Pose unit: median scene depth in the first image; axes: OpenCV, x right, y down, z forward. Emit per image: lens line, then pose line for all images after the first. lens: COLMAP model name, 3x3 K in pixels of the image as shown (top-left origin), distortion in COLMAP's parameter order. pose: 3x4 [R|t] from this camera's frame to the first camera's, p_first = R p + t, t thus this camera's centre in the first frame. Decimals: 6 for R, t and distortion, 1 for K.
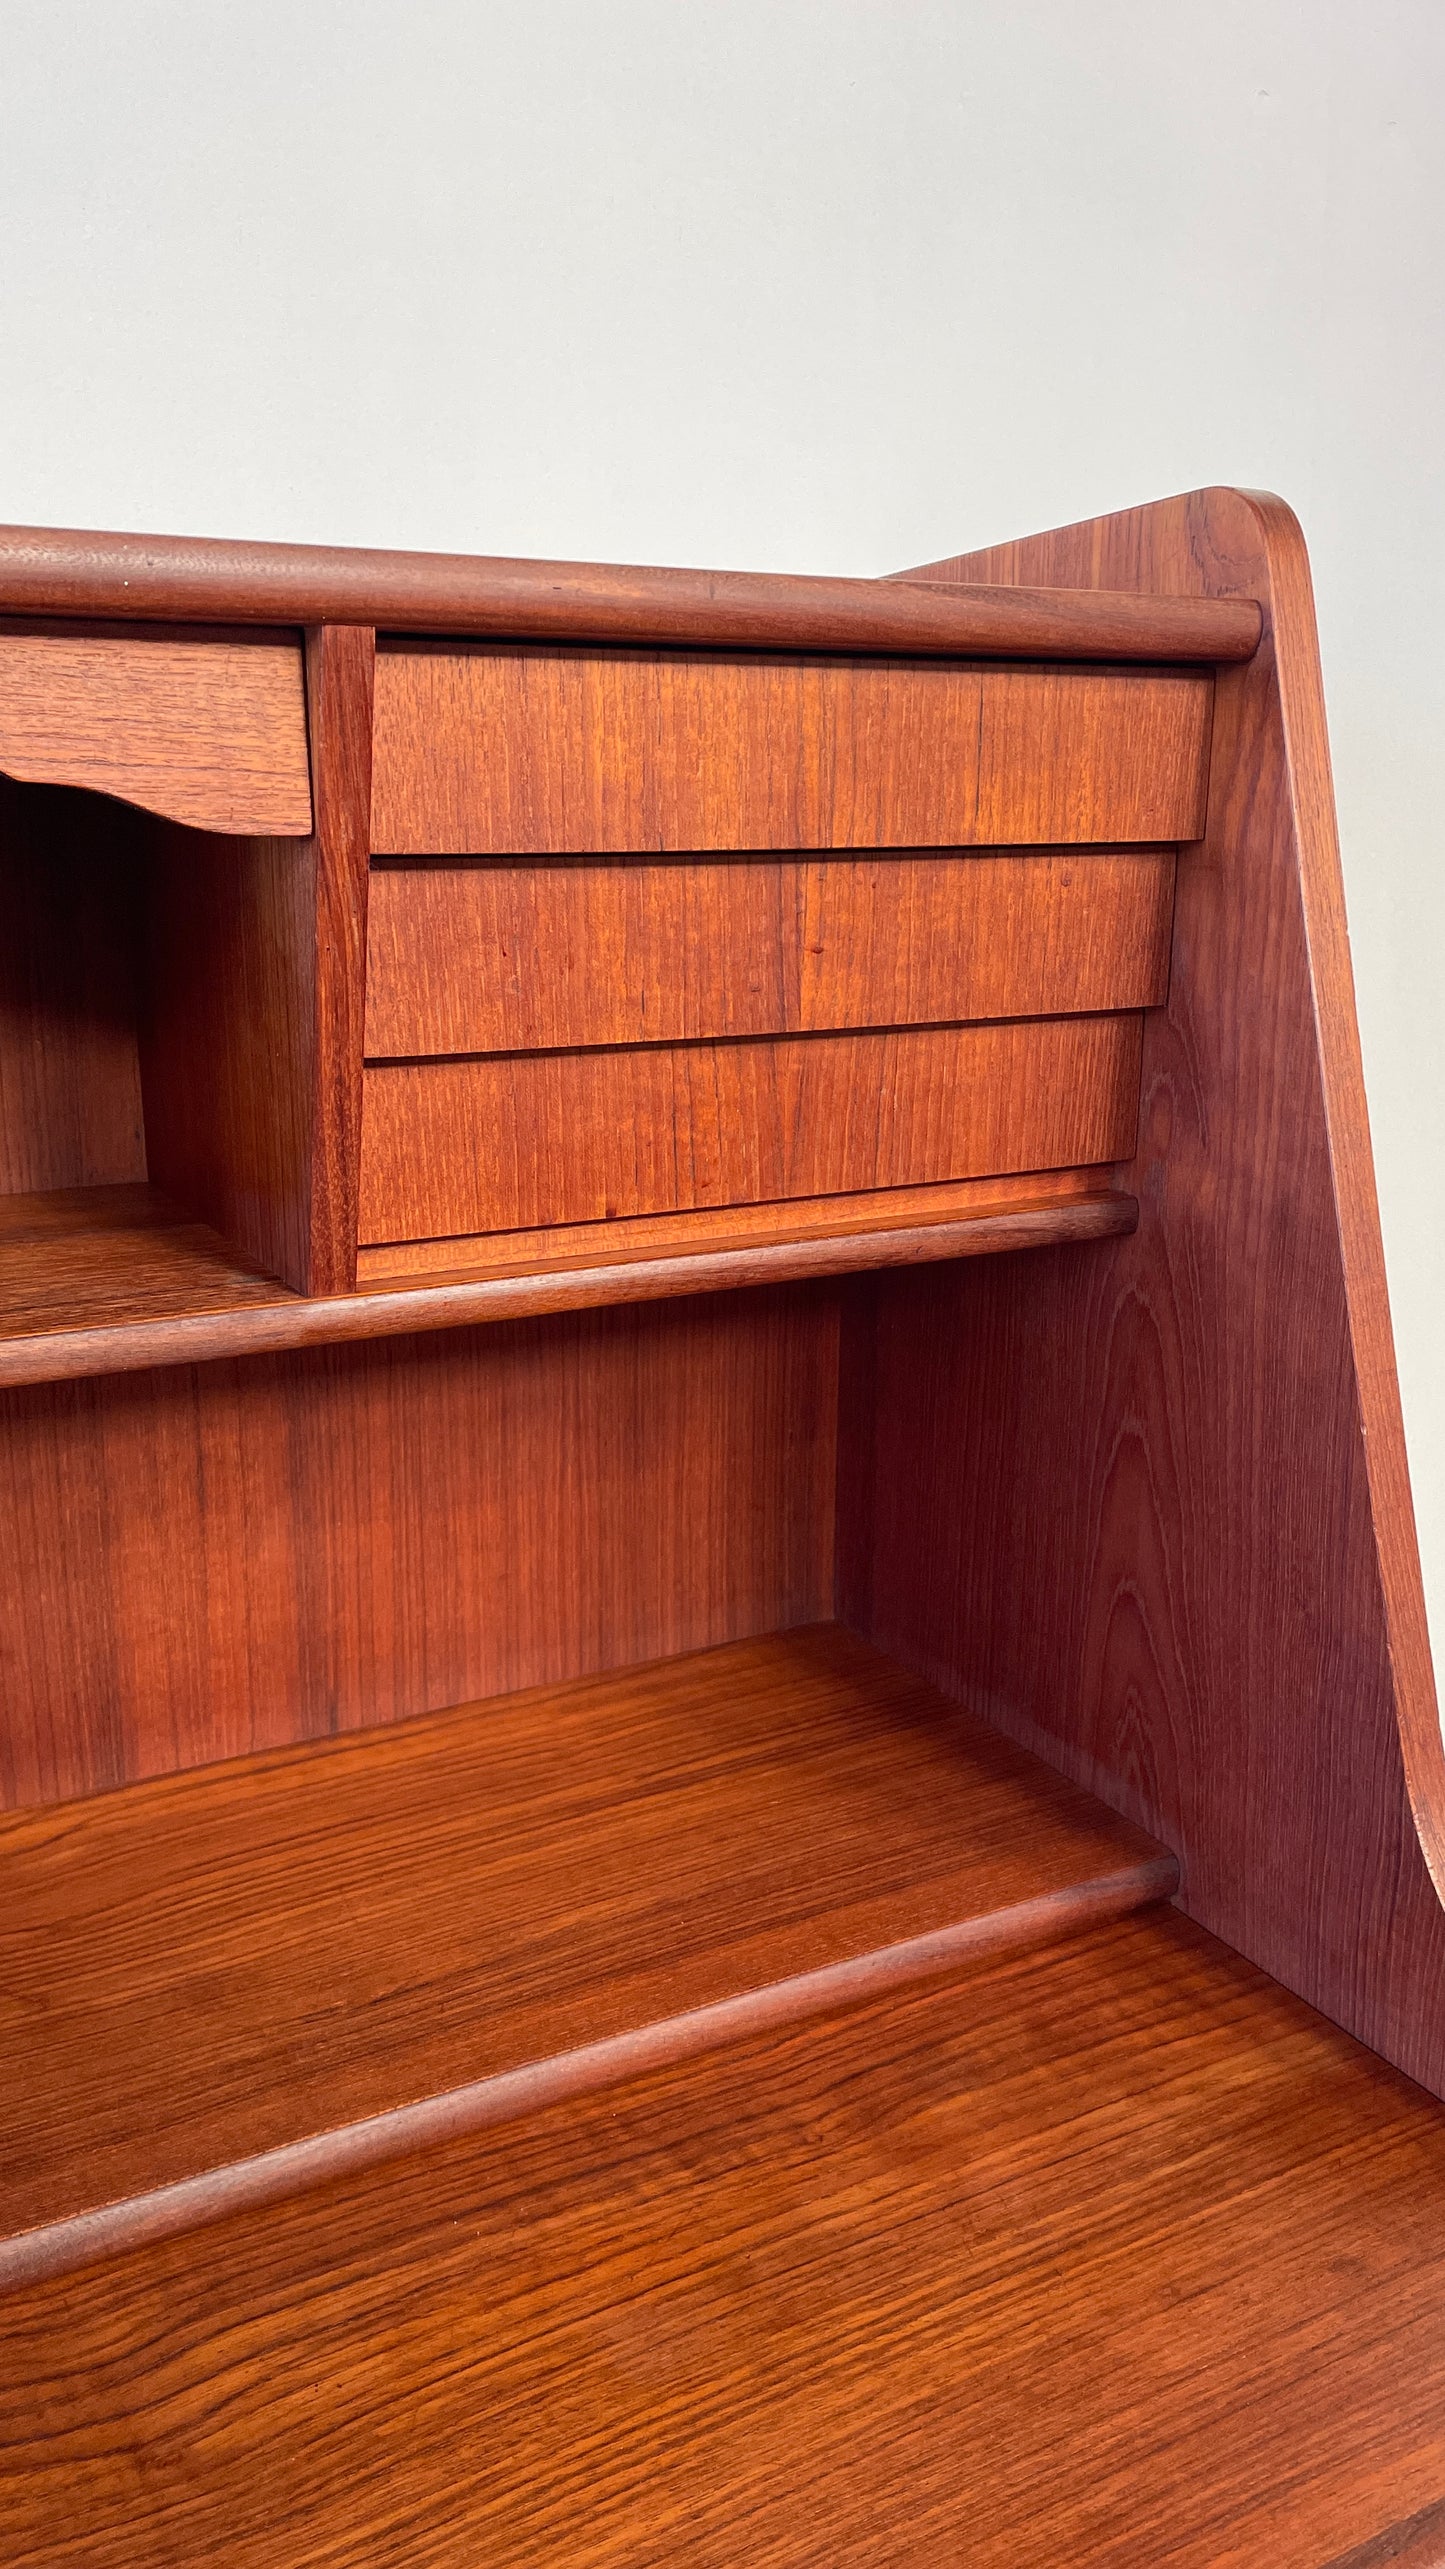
lens RADIAL K [[1948.8, 0, 706.3], [0, 1948.8, 1277.6], [0, 0, 1]] dist [0.089005, -0.124071]
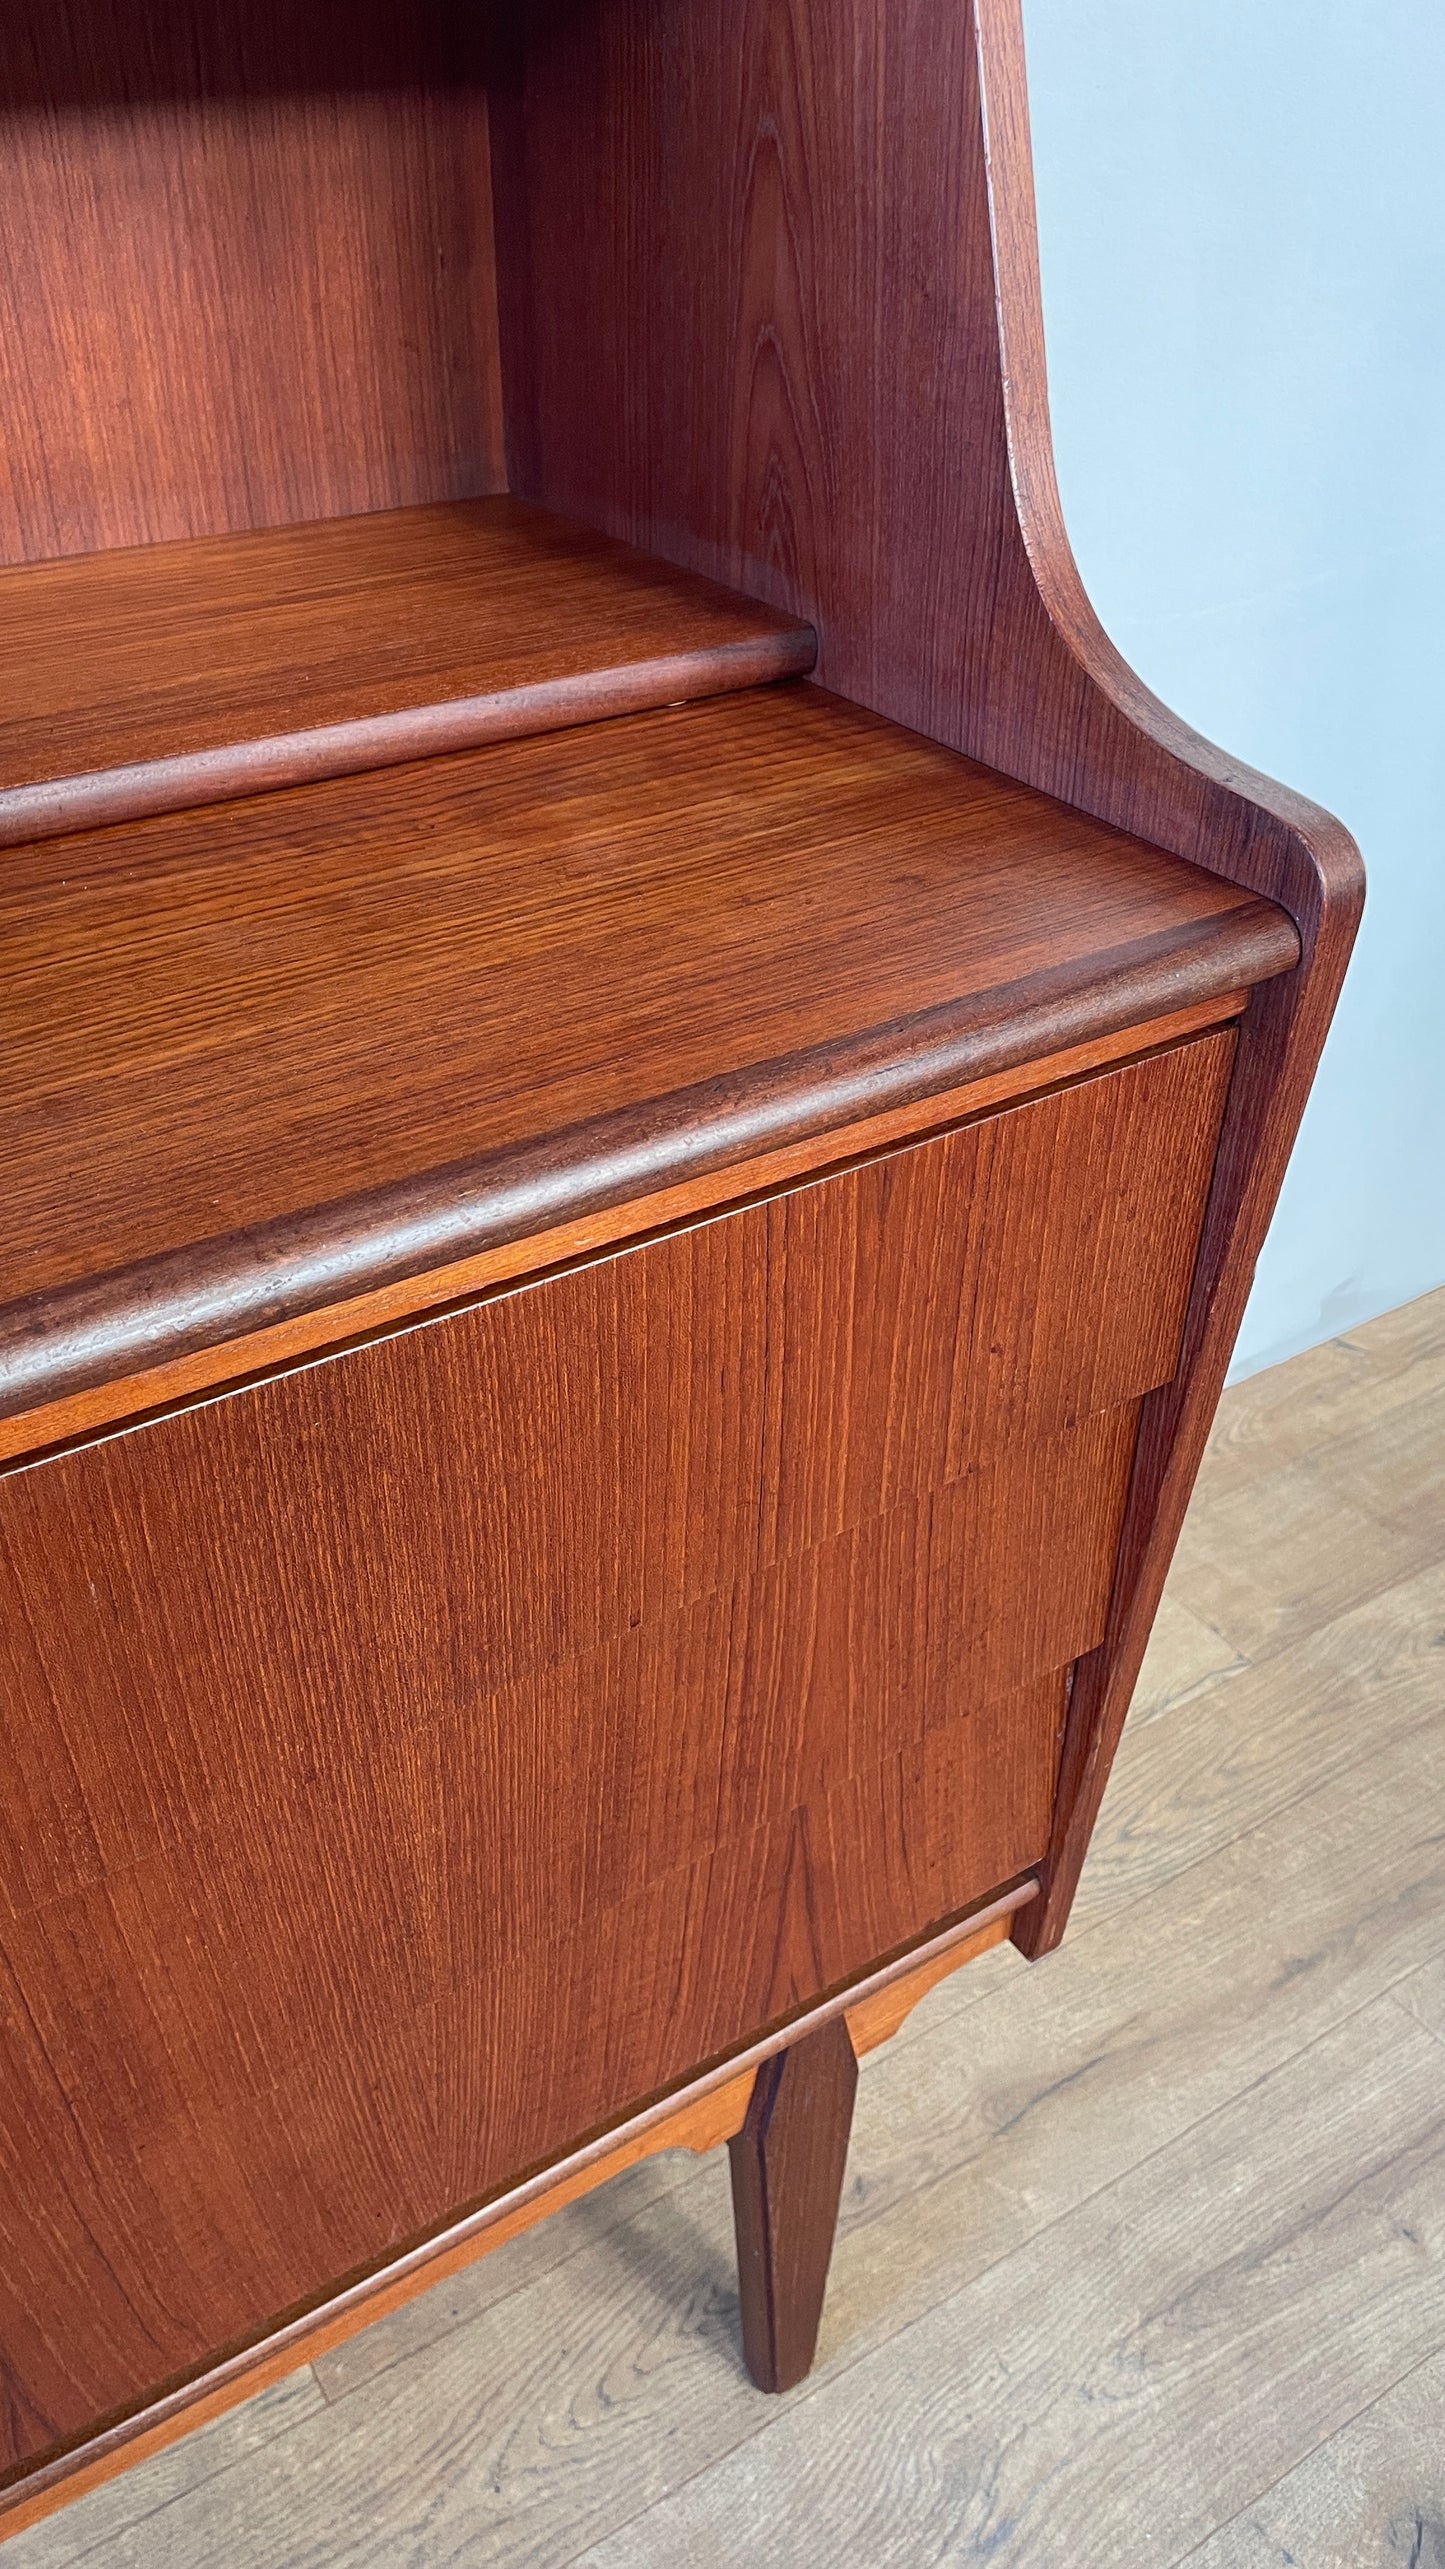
lens RADIAL K [[1948.8, 0, 701.0], [0, 1948.8, 1272.8], [0, 0, 1]] dist [0.089005, -0.124071]
pose [[0.996917, -0.047667, 0.062332, 0.119445], [0.022499, 0.934637, 0.354892, 0.282695], [-0.075175, -0.352395, 0.932827, -0.052459]]
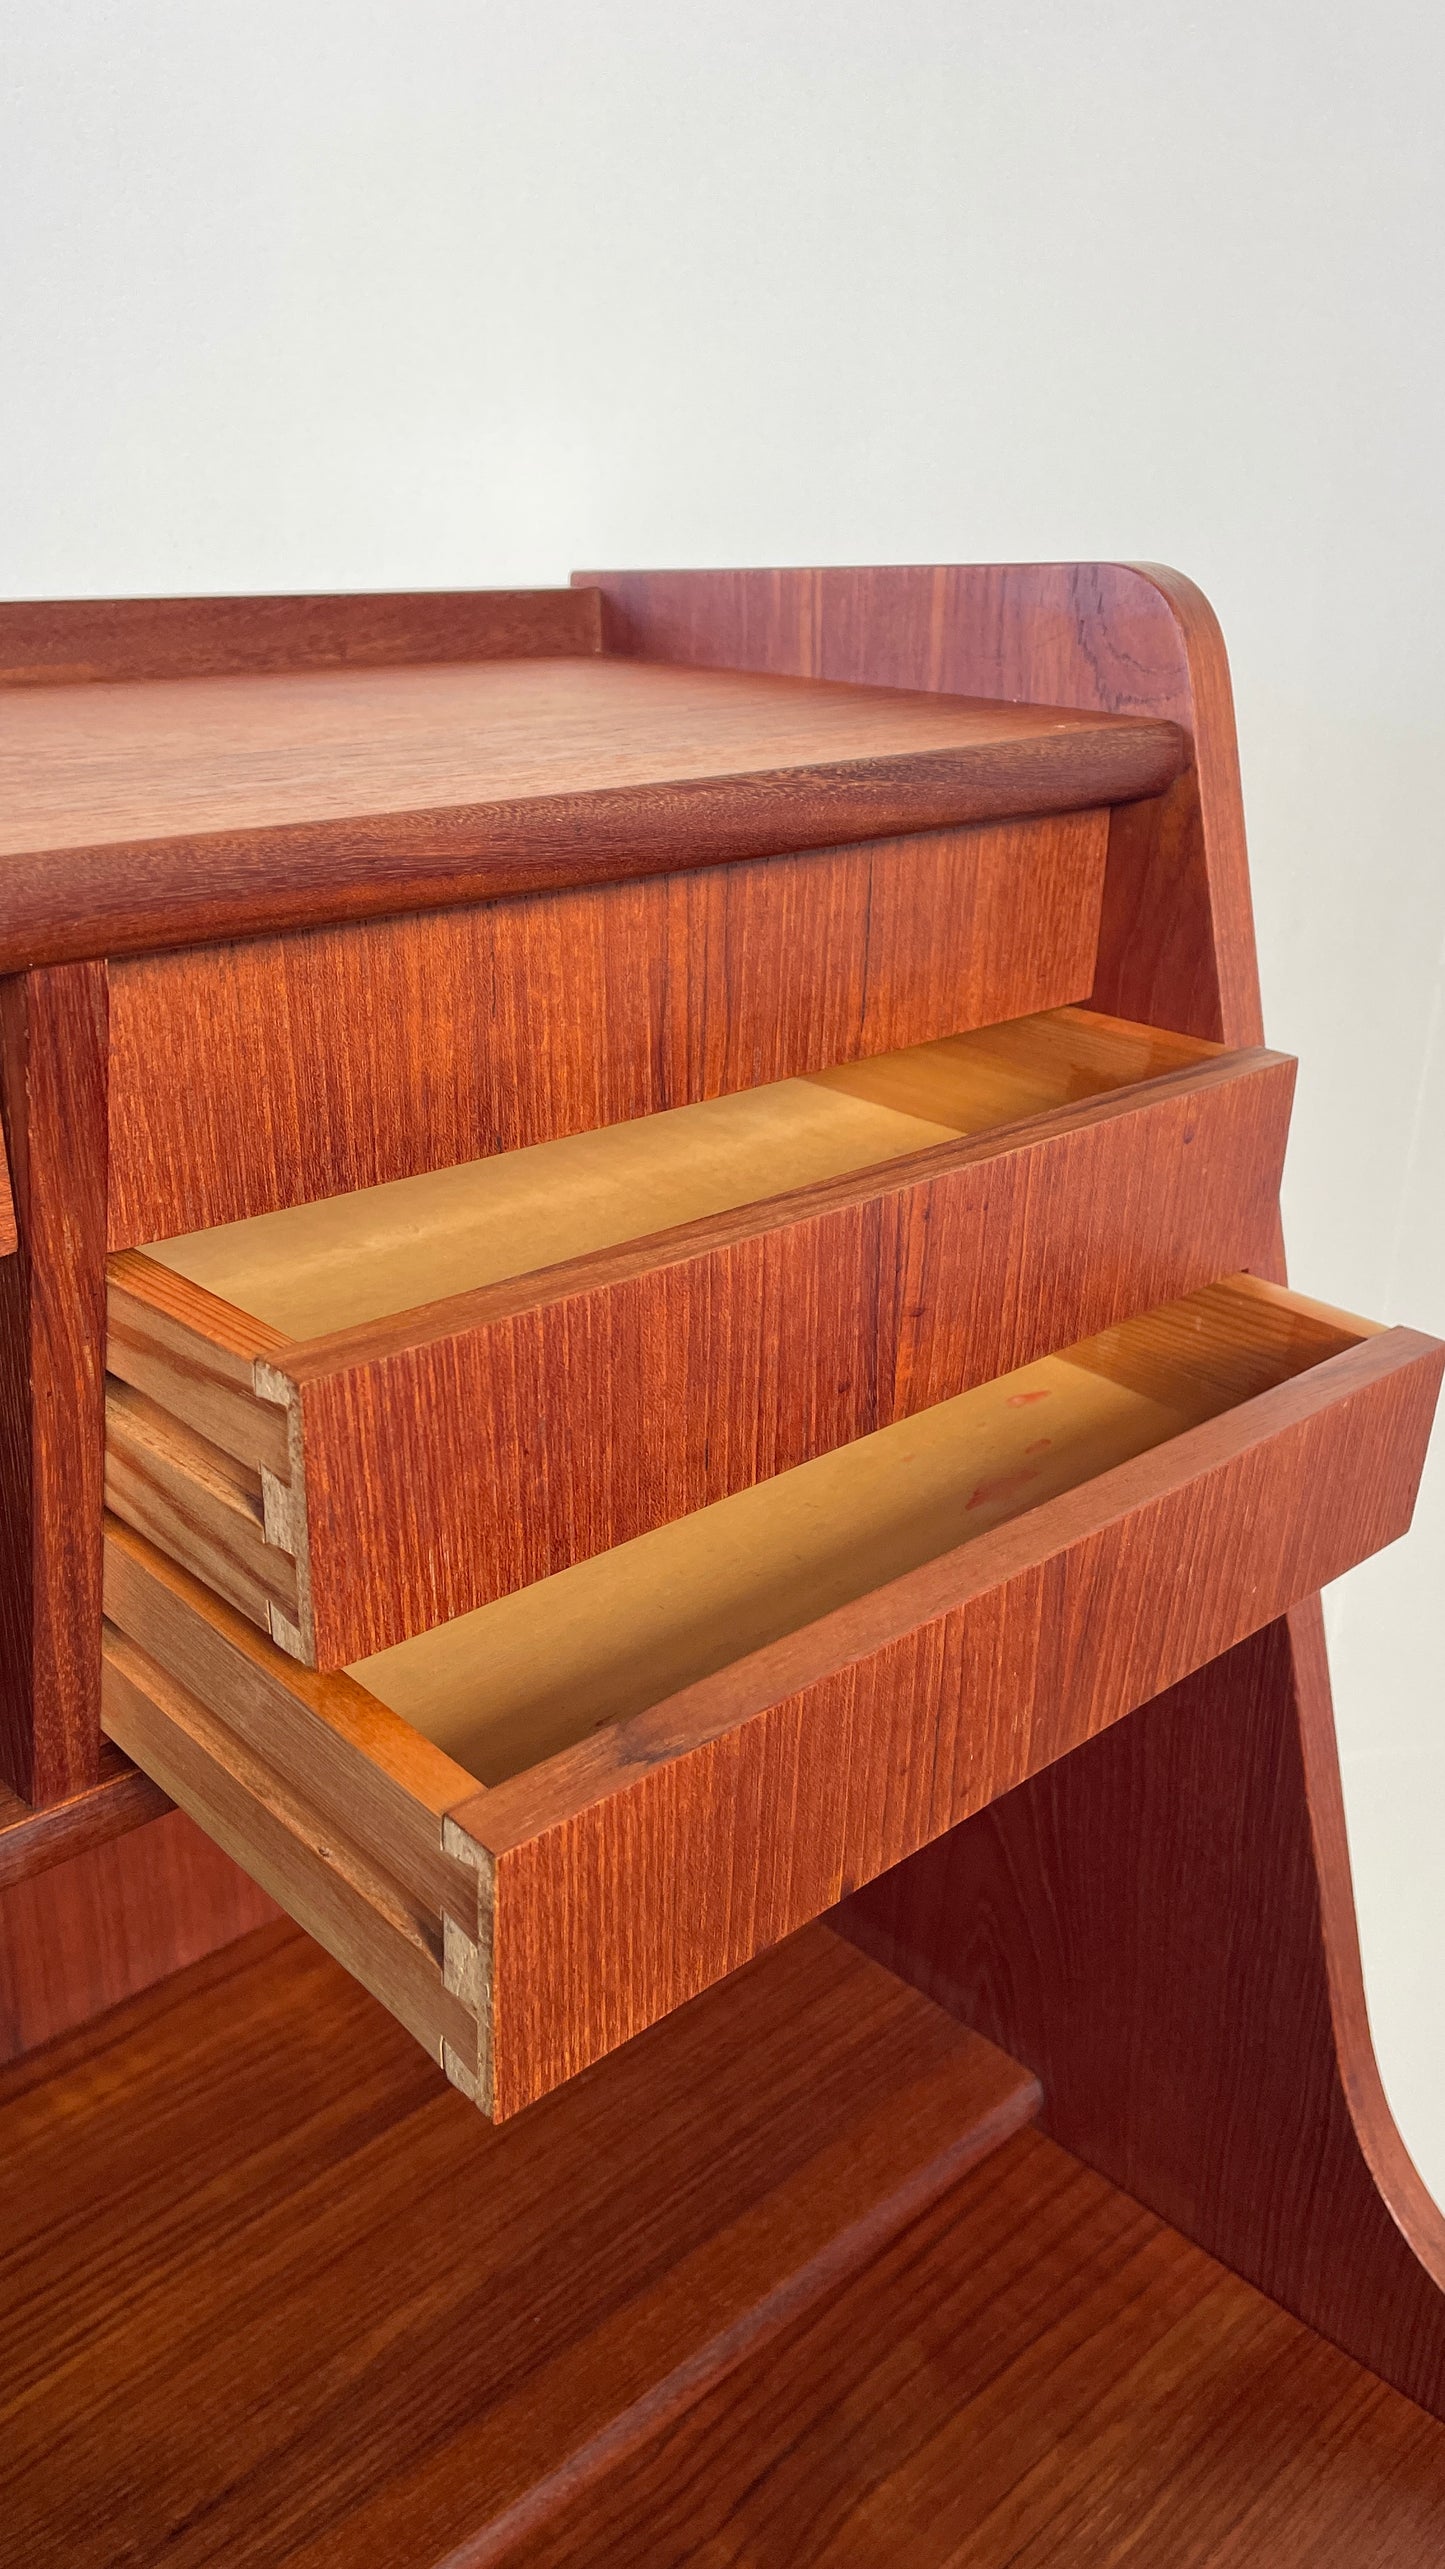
lens RADIAL K [[1948.8, 0, 728.1], [0, 1948.8, 1278.3], [0, 0, 1]] dist [0.089005, -0.124071]
pose [[0.964693, -0.082144, 0.250239, -0.111318], [0.044989, 0.987550, 0.150737, -0.246273], [-0.259506, -0.134157, 0.956378, 0.252550]]
